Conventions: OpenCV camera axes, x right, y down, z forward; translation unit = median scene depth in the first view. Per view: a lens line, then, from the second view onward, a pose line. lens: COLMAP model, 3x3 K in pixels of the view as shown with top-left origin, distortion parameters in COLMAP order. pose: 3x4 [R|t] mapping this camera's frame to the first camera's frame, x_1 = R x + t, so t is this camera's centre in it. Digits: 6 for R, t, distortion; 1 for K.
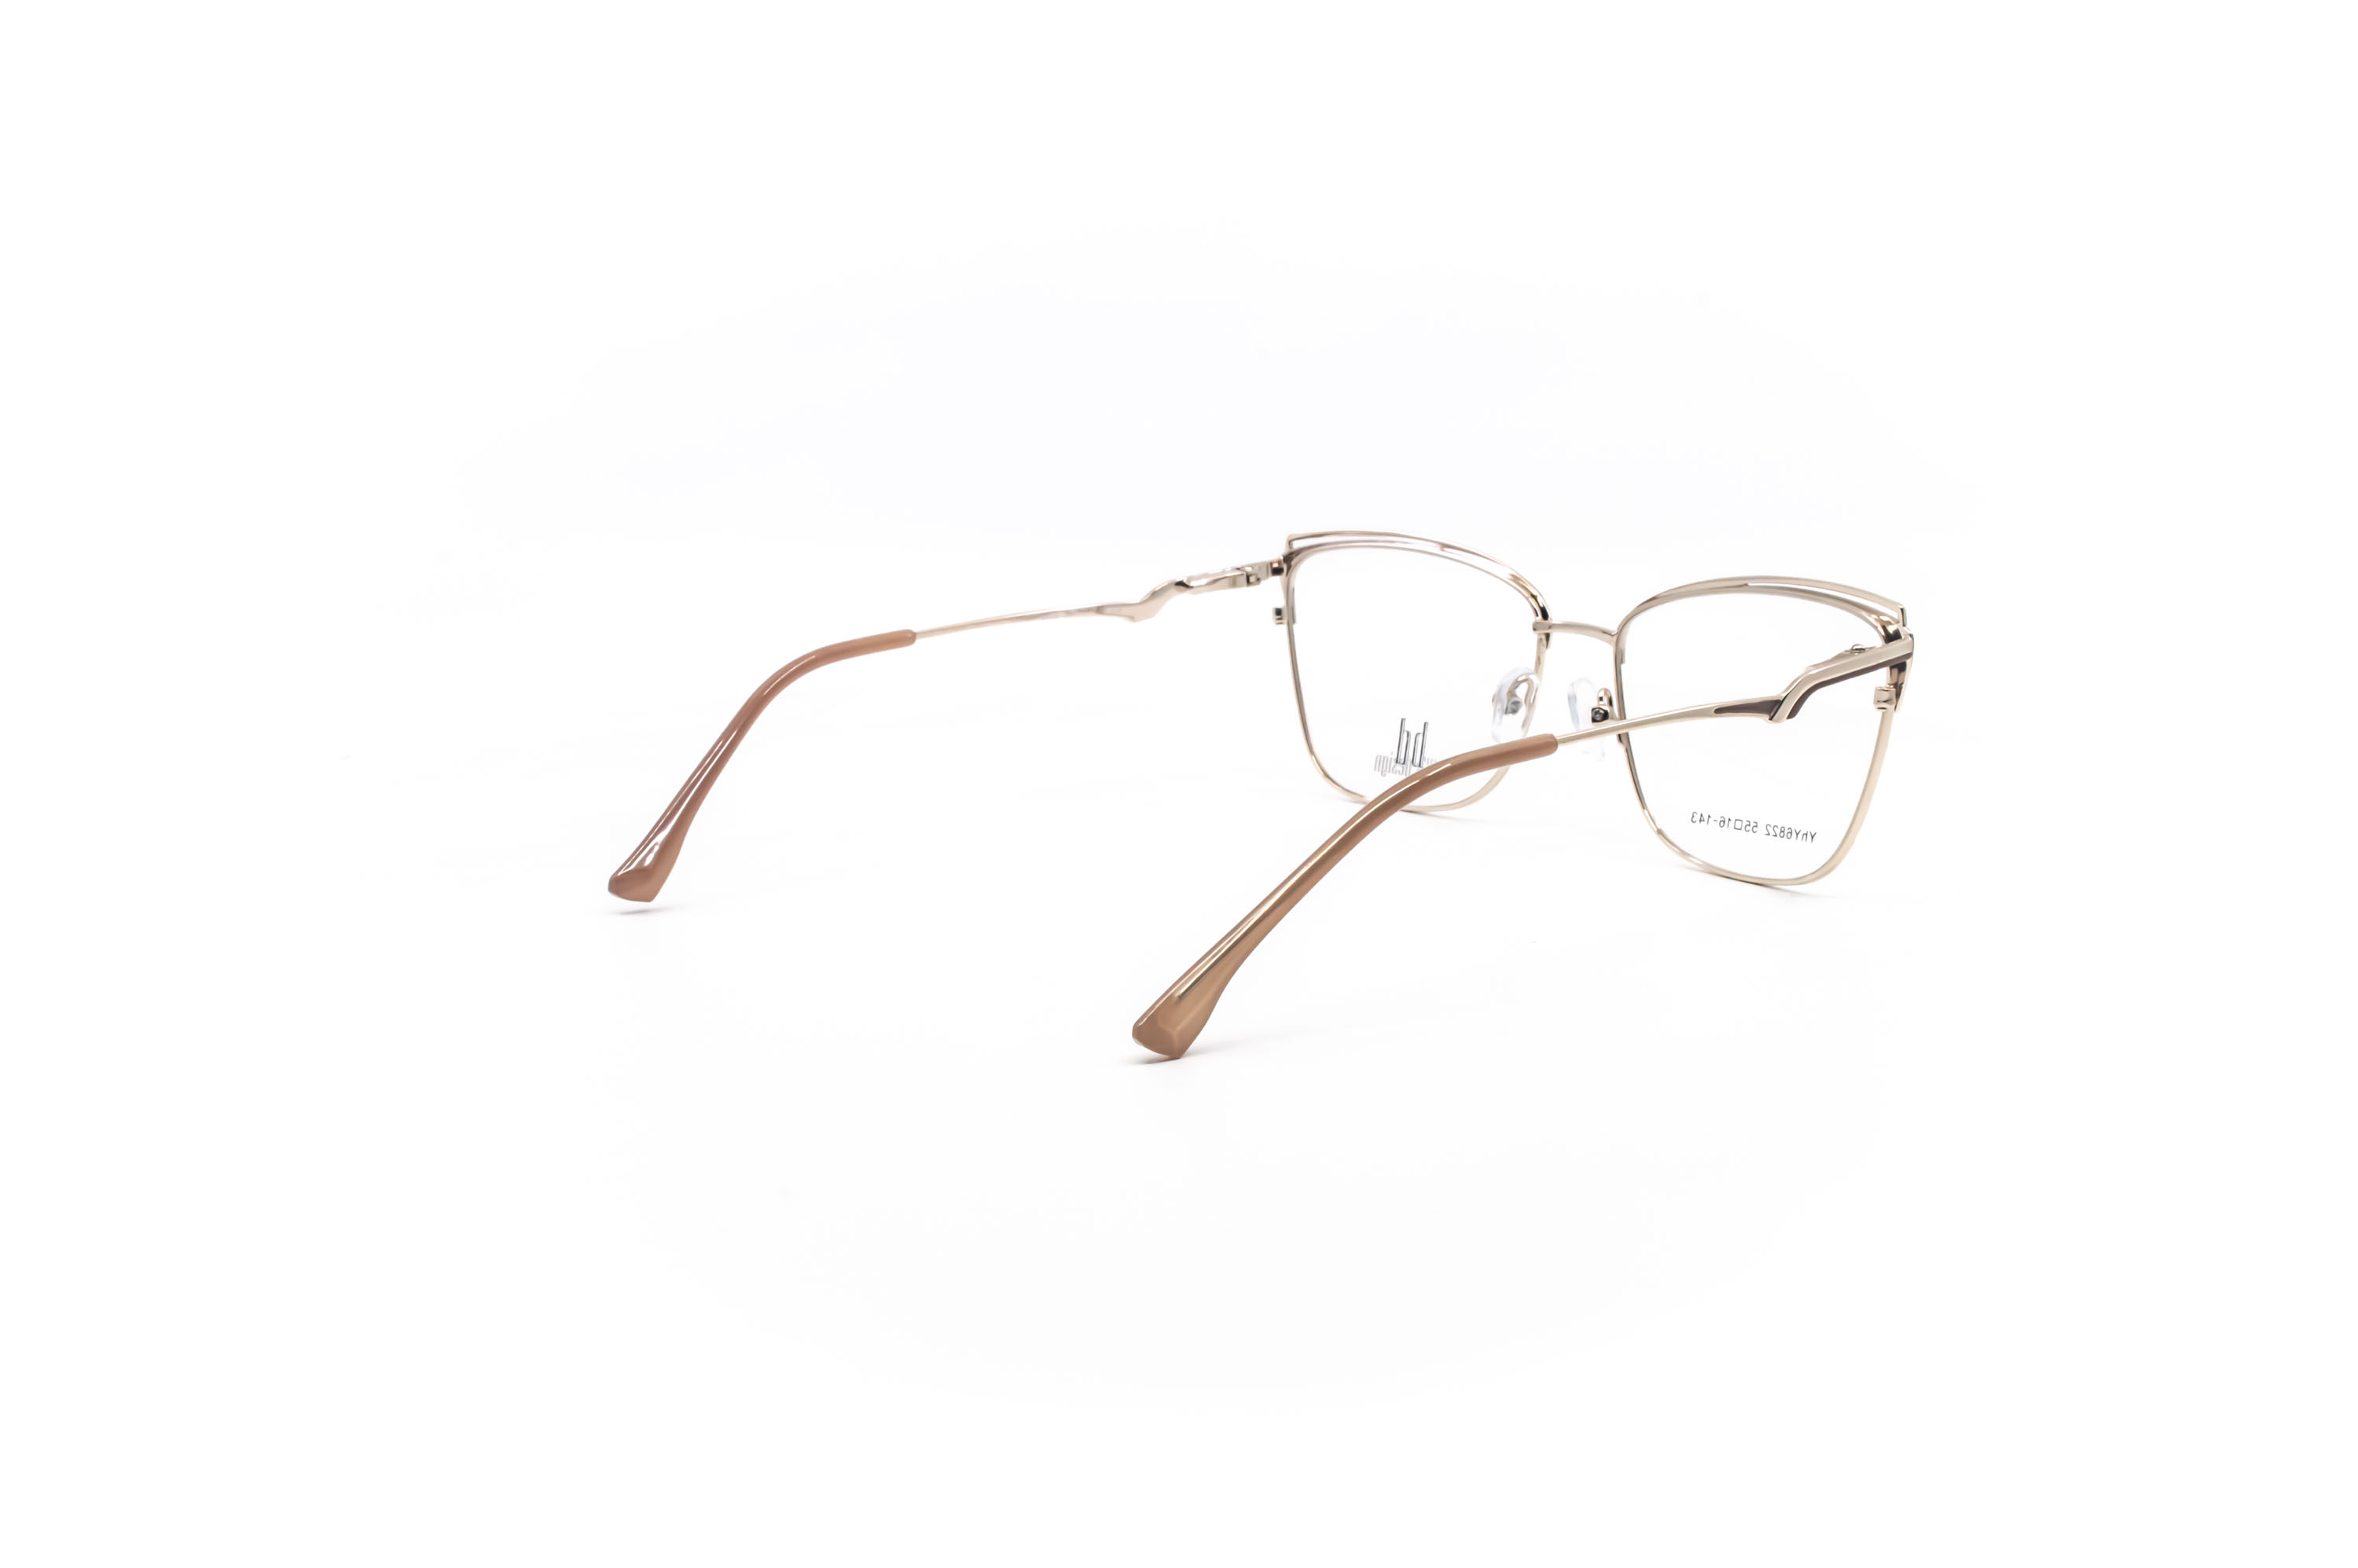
lens RADIAL K [[3064.9, 0, 1179.0], [0, 3064.9, 784.0], [0, 0, 1]] dist [-0.025940, -0.054029]
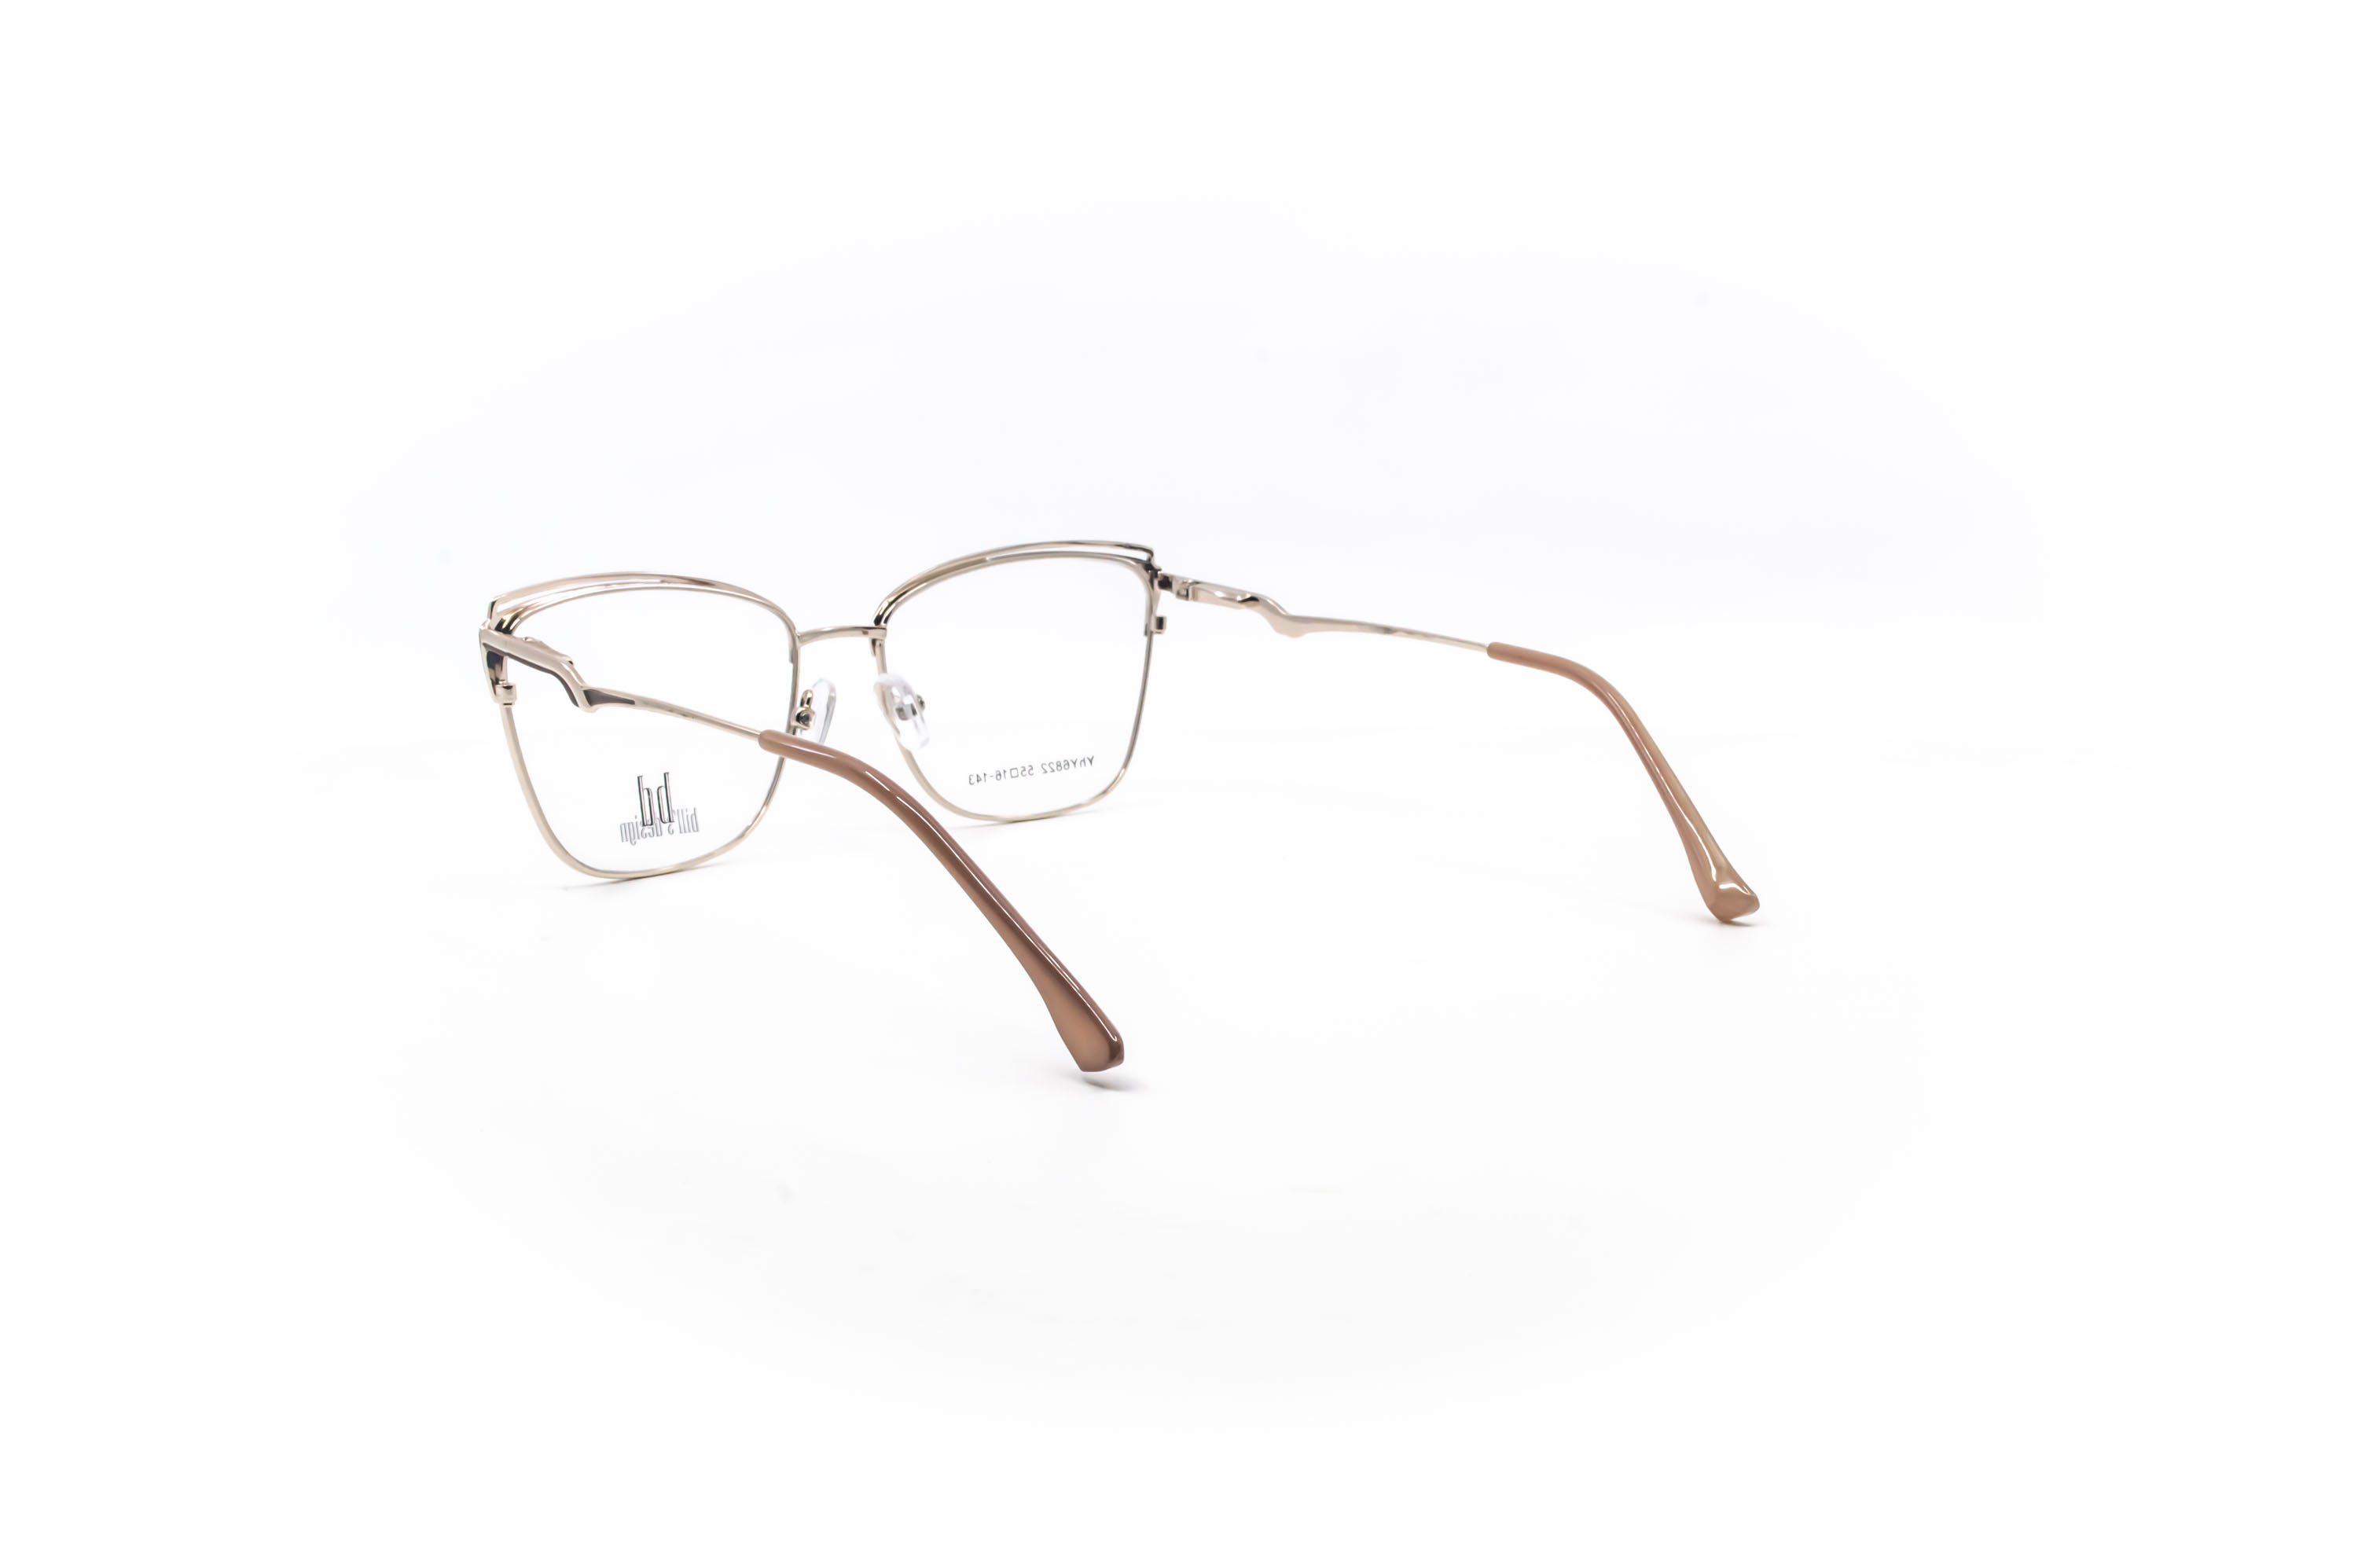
lens RADIAL K [[3064.9, 0, 1179.0], [0, 3064.9, 784.0], [0, 0, 1]] dist [-0.025940, -0.054029]
pose [[0.004538, -0.167504, 0.985861, -0.898765], [0.184770, 0.969036, 0.163795, -0.151379], [-0.982771, 0.181414, 0.035348, 0.889306]]
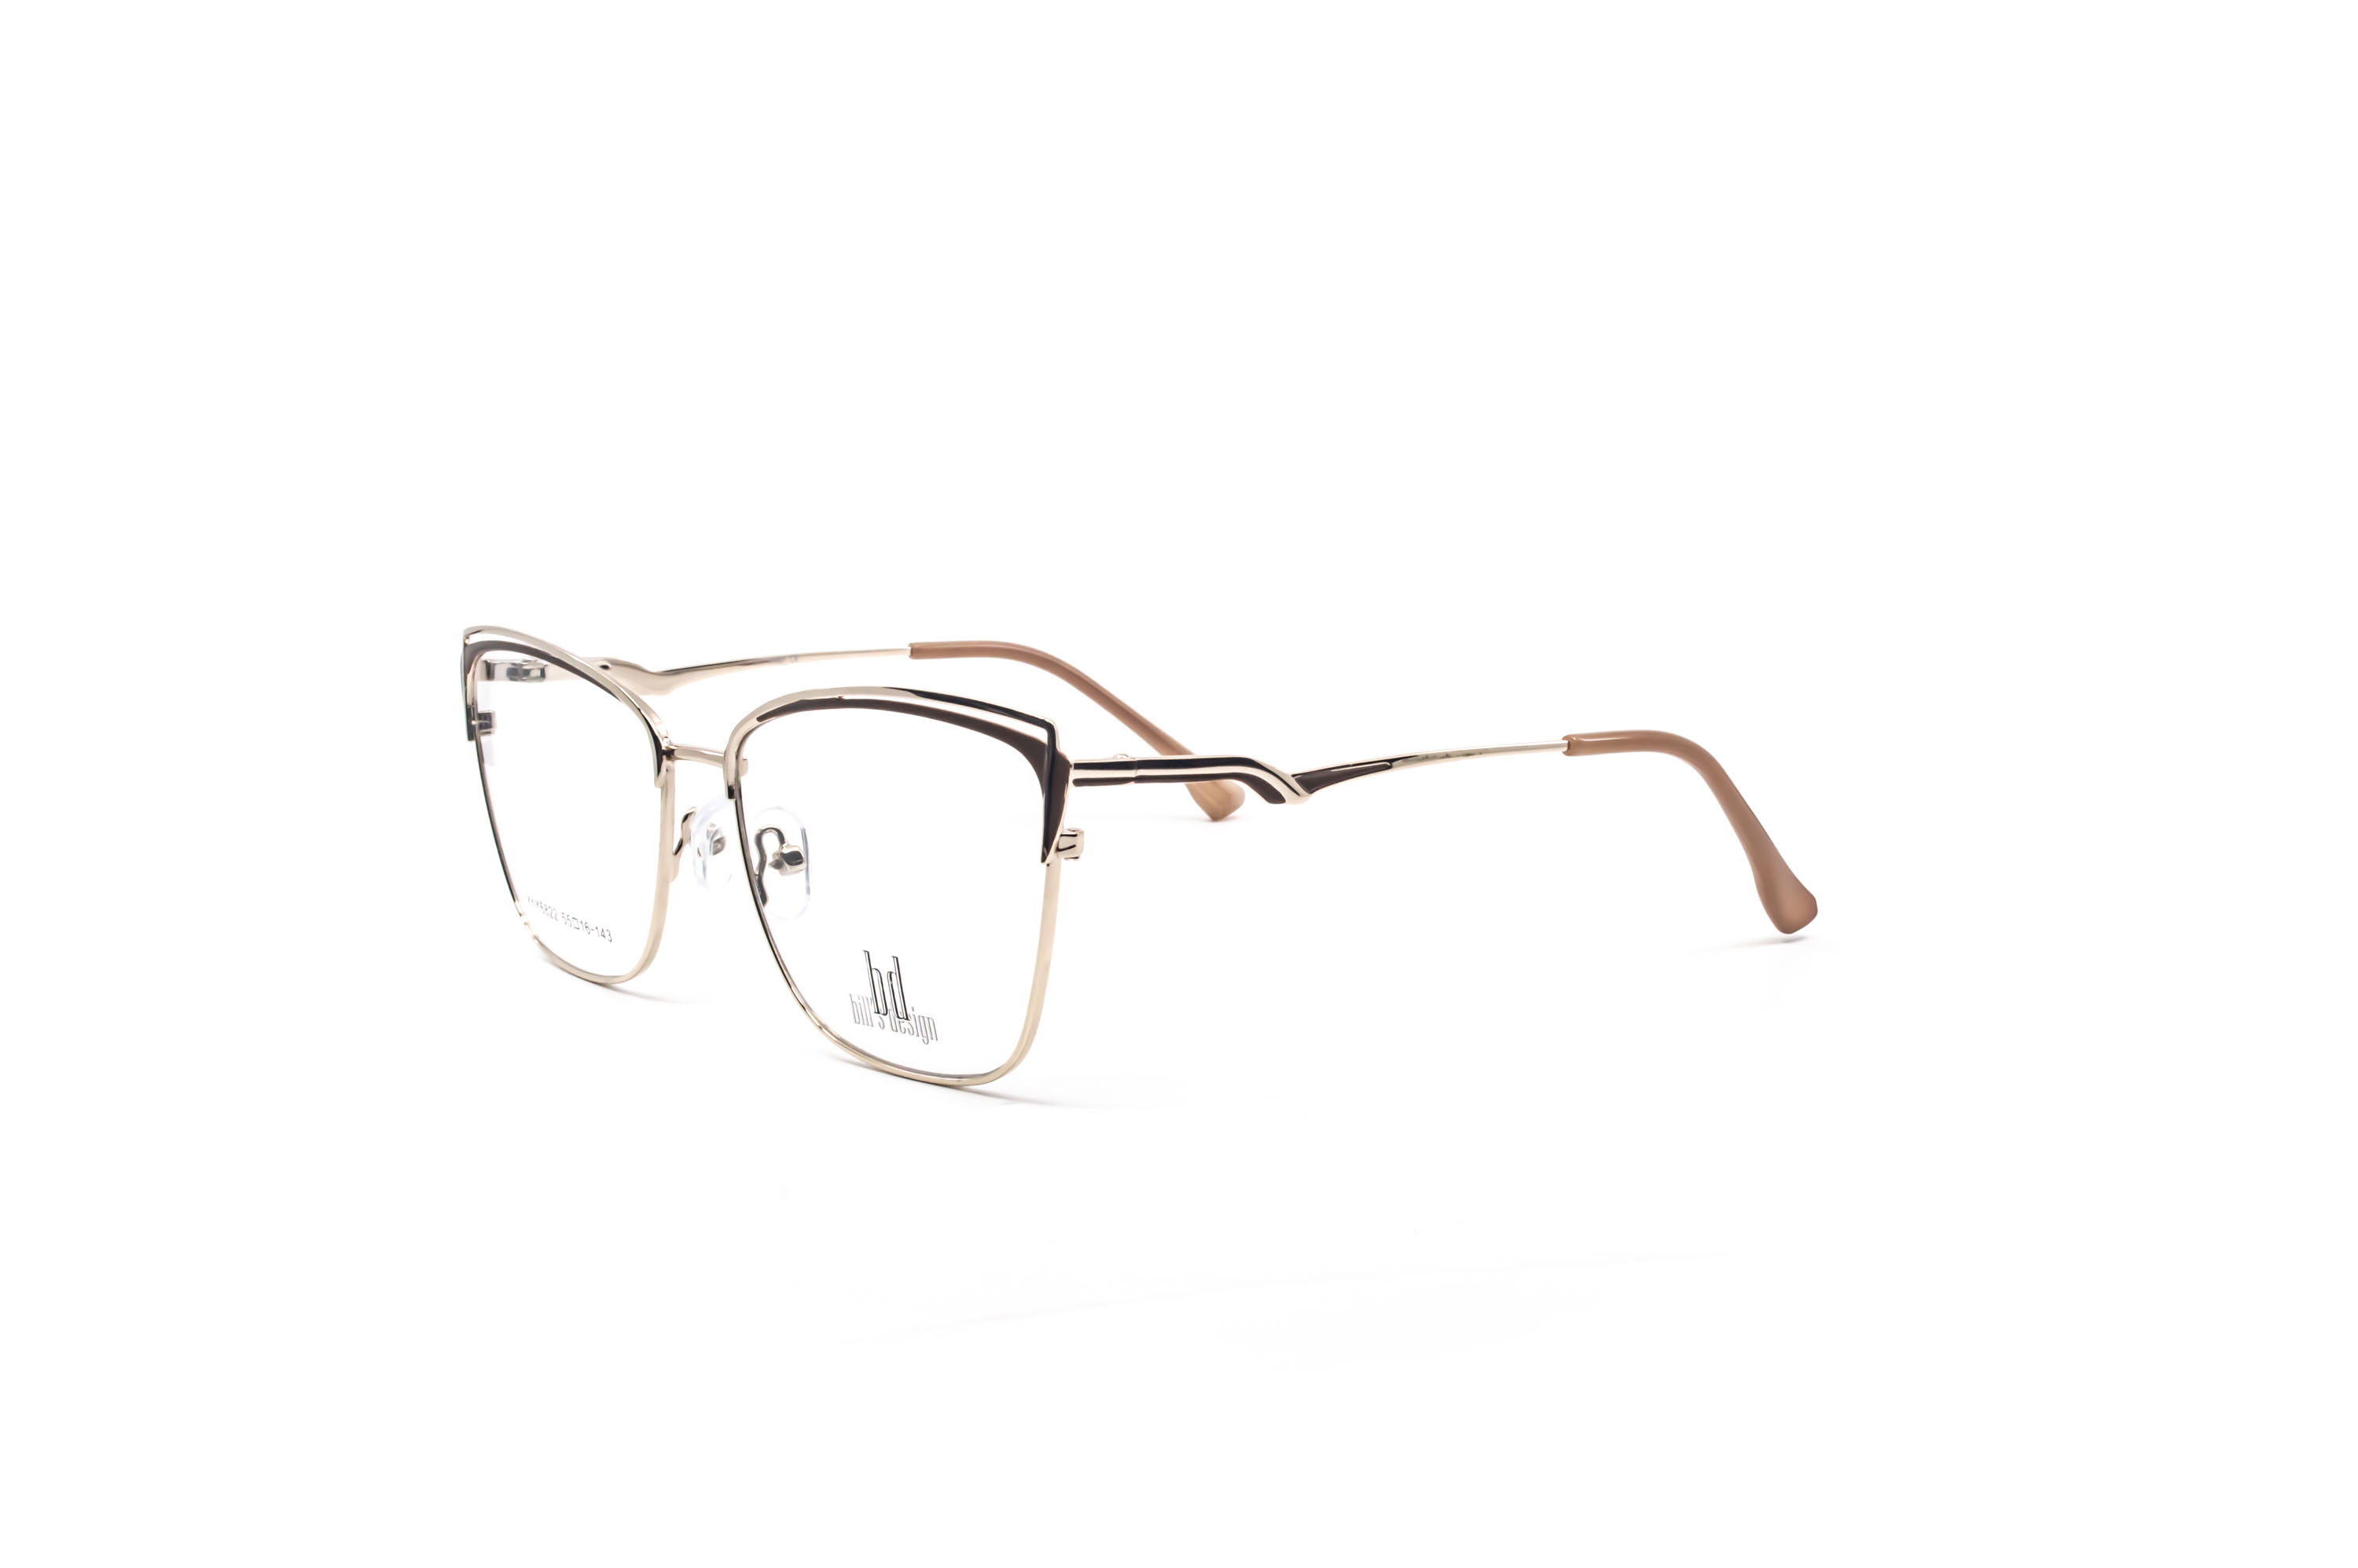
lens RADIAL K [[3064.9, 0, 1179.0], [0, 3064.9, 784.0], [0, 0, 1]] dist [-0.025940, -0.054029]
pose [[-0.999857, 0.015593, -0.006531, 0.018191], [0.012349, 0.937500, 0.347767, -0.318359], [0.011546, 0.347636, -0.937558, 1.775193]]
